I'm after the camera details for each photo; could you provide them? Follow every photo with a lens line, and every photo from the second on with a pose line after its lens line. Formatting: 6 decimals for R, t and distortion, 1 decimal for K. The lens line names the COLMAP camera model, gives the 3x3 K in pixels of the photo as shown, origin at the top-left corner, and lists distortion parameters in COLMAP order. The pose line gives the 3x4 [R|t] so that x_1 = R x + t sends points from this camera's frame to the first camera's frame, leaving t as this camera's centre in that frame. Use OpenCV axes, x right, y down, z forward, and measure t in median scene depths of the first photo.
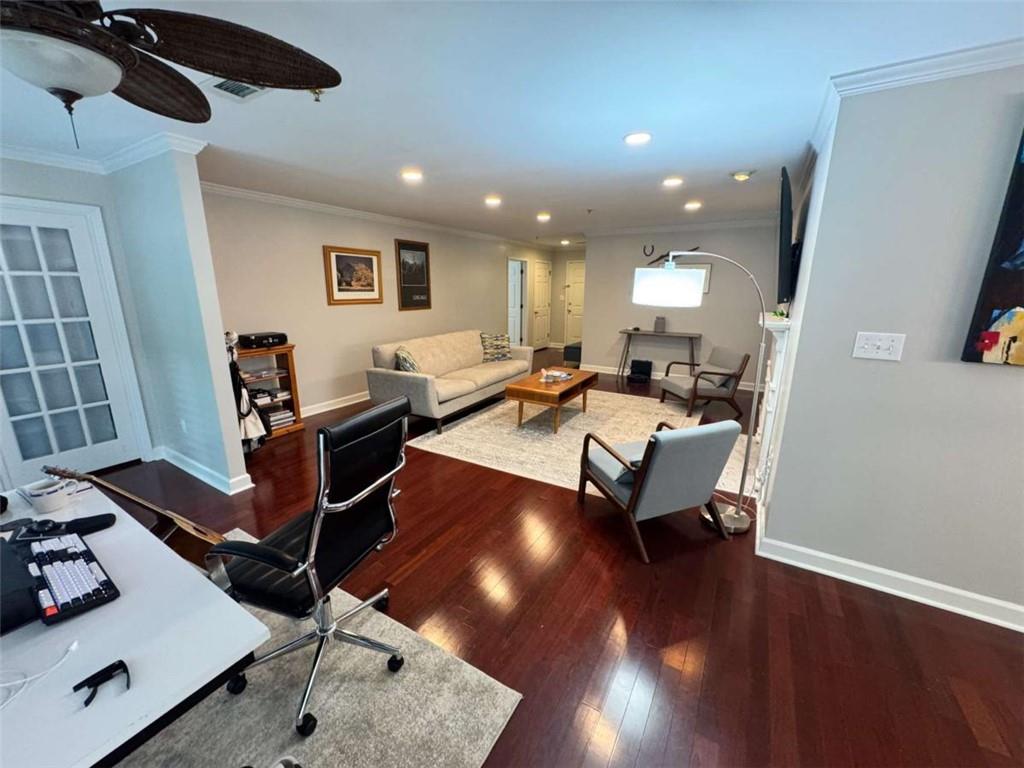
lens RADIAL K [[402.2, 0, 511.1], [0, 402.2, 387.5], [0, 0, 1]] dist [-0.003788, 0.000003]
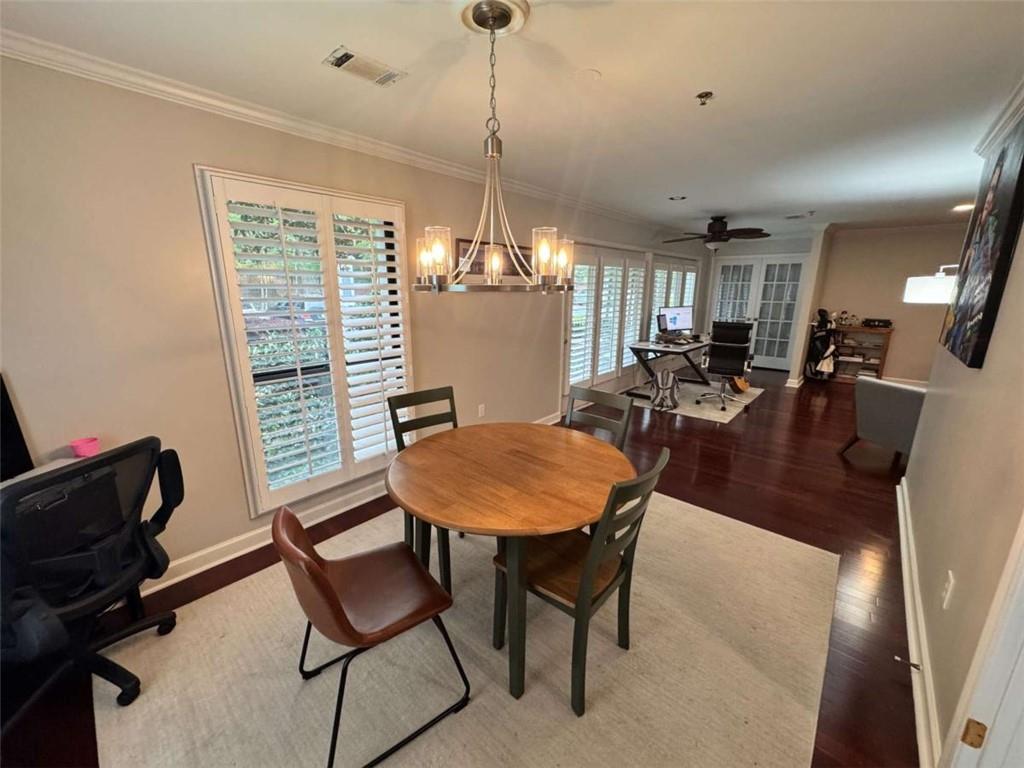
lens RADIAL K [[402.2, 0, 515.4], [0, 402.2, 384.2], [0, 0, 1]] dist [-0.003788, 0.000003]
pose [[-0.186014, 0.229823, -0.955291, 2.122037], [-0.239960, 0.932192, 0.270991, 0.032265], [0.952795, 0.279640, -0.118253, -0.159212]]
